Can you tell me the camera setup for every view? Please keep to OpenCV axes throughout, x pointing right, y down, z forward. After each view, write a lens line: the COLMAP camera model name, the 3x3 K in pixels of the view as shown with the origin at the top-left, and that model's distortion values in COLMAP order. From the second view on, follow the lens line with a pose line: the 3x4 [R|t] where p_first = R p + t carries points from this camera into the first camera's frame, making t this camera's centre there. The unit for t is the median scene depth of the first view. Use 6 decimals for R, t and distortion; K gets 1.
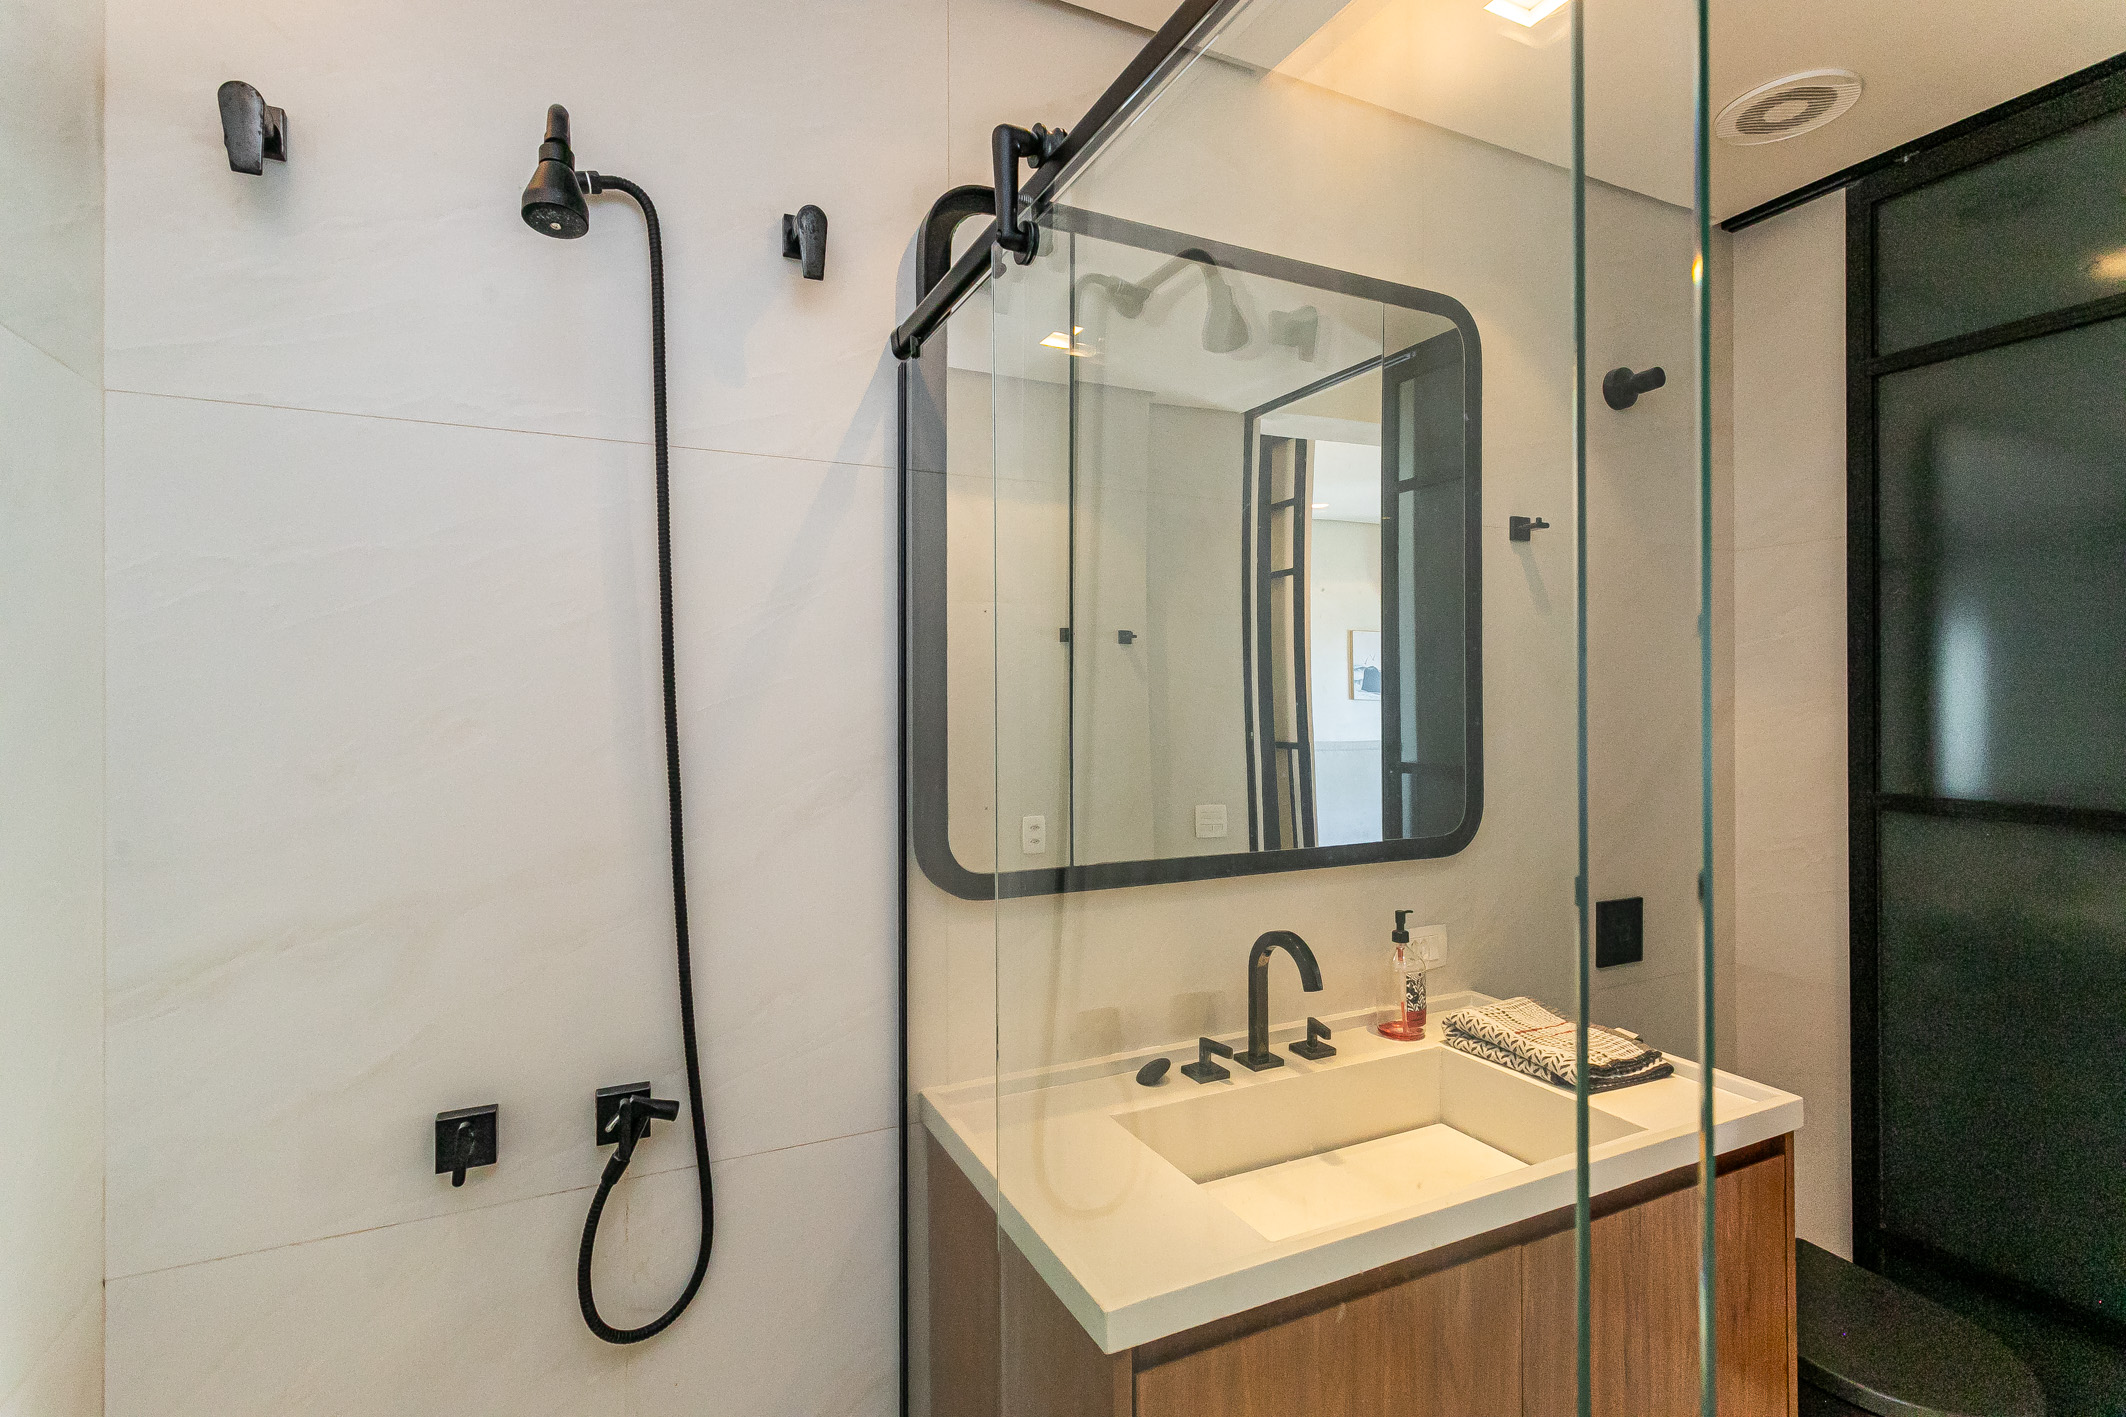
lens RADIAL K [[1022.6, 0, 1065.9], [0, 1022.6, 698.1], [0, 0, 1]] dist [0.001393, 0.000597]
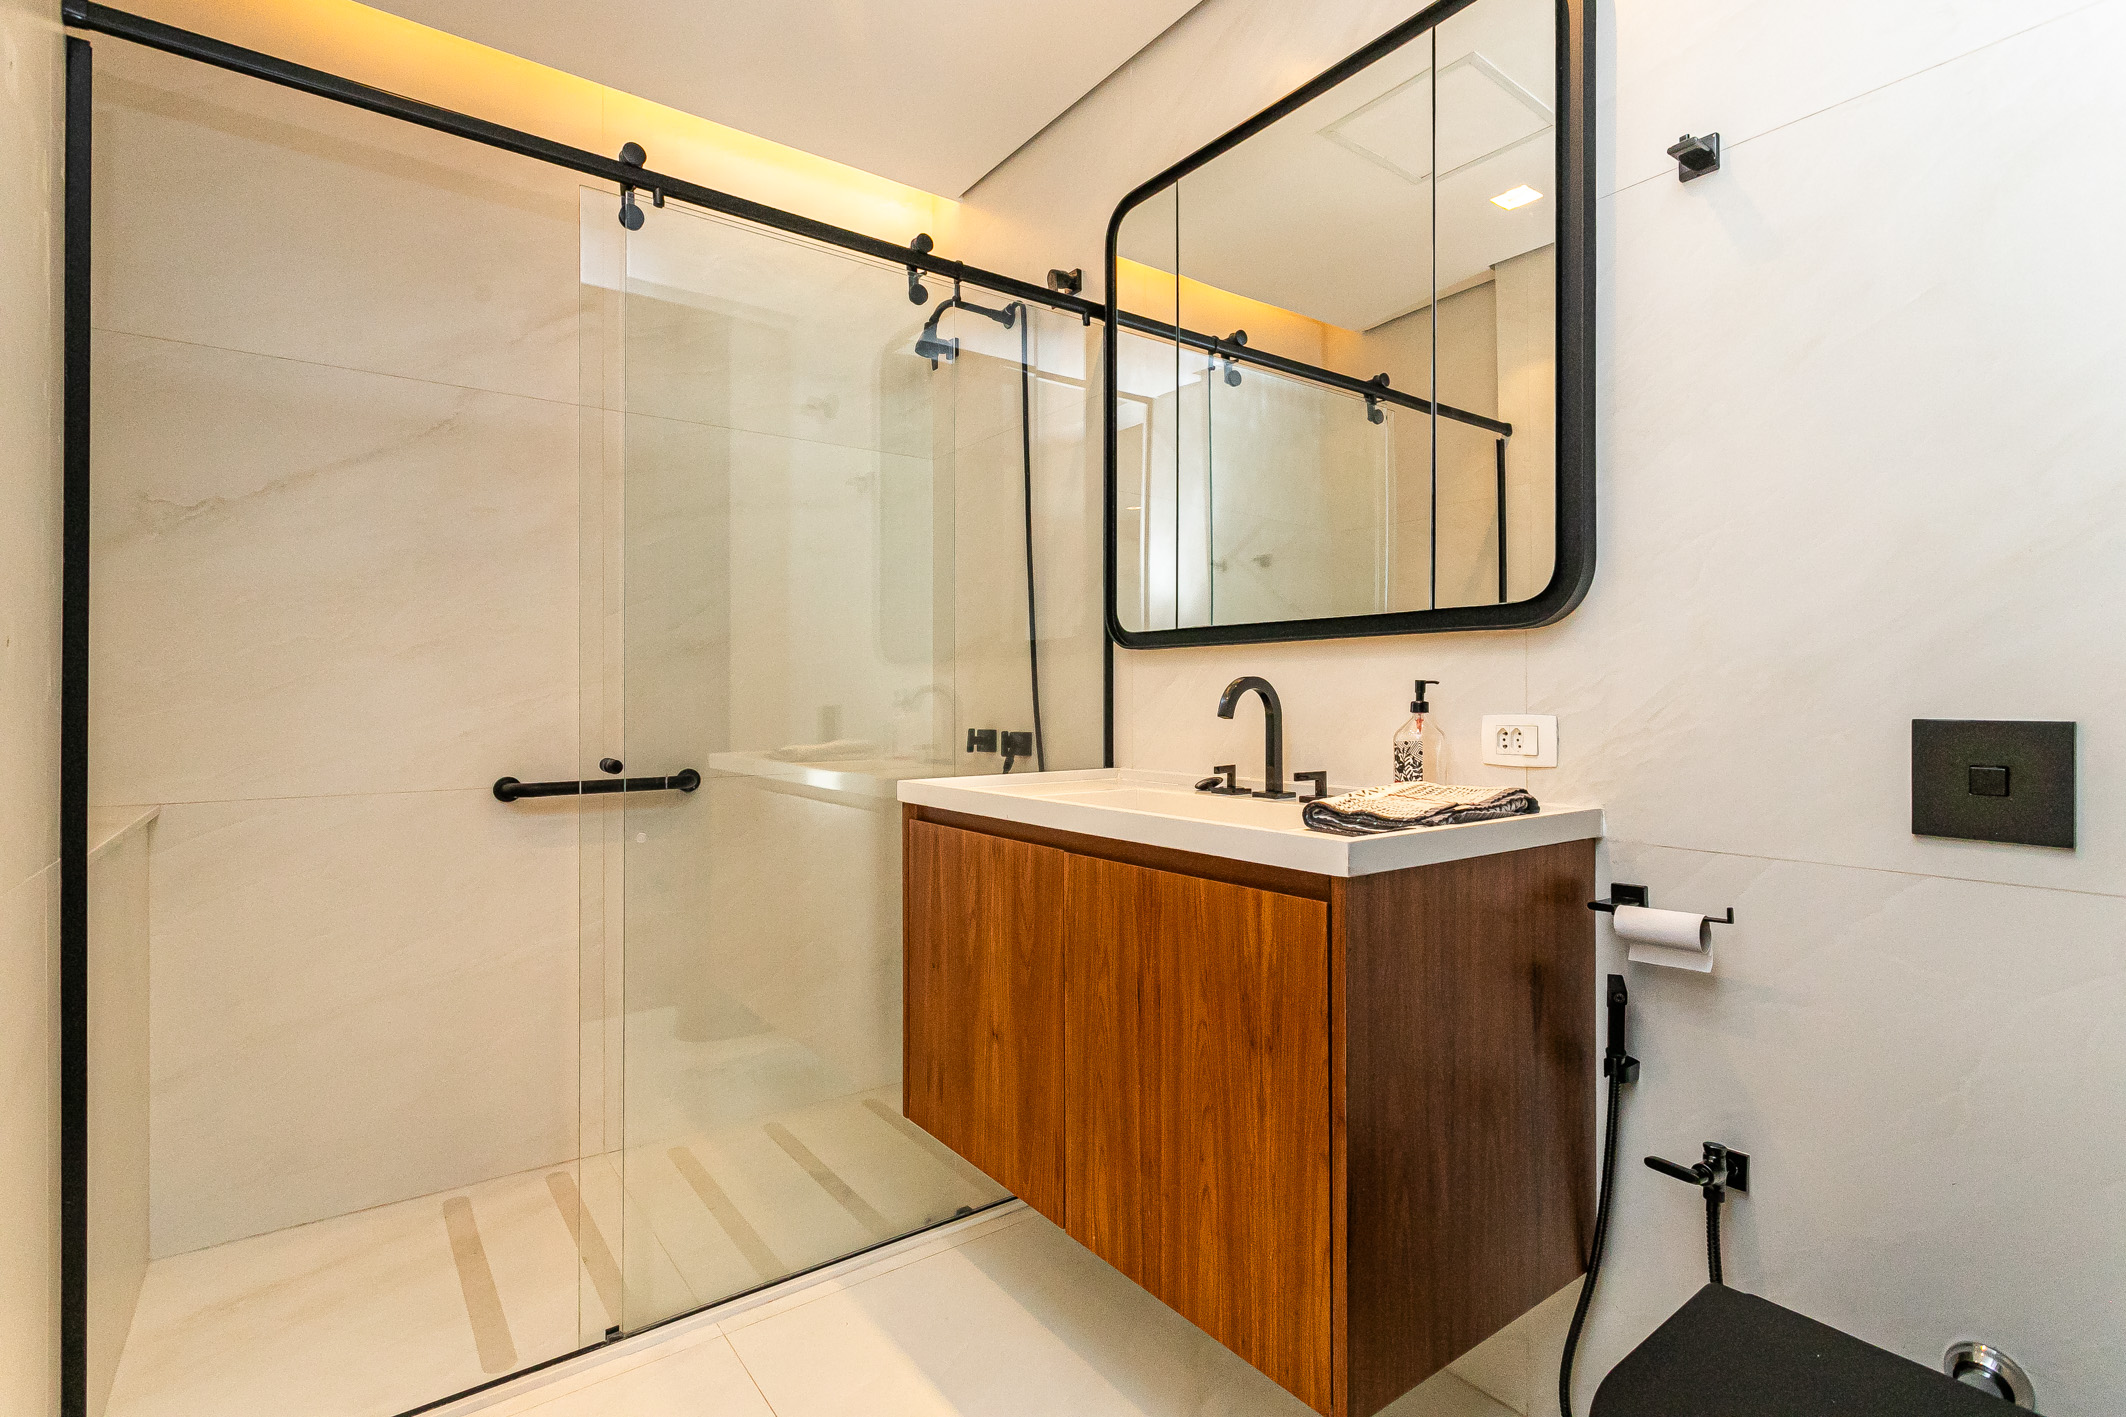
lens RADIAL K [[1022.6, 0, 1065.9], [0, 1022.6, 698.1], [0, 0, 1]] dist [0.001393, 0.000597]
pose [[0.173174, 0.002873, -0.984887, 1.194369], [-0.000022, 0.999996, 0.002913, 0.222058], [0.984891, -0.000482, 0.173173, 0.520648]]
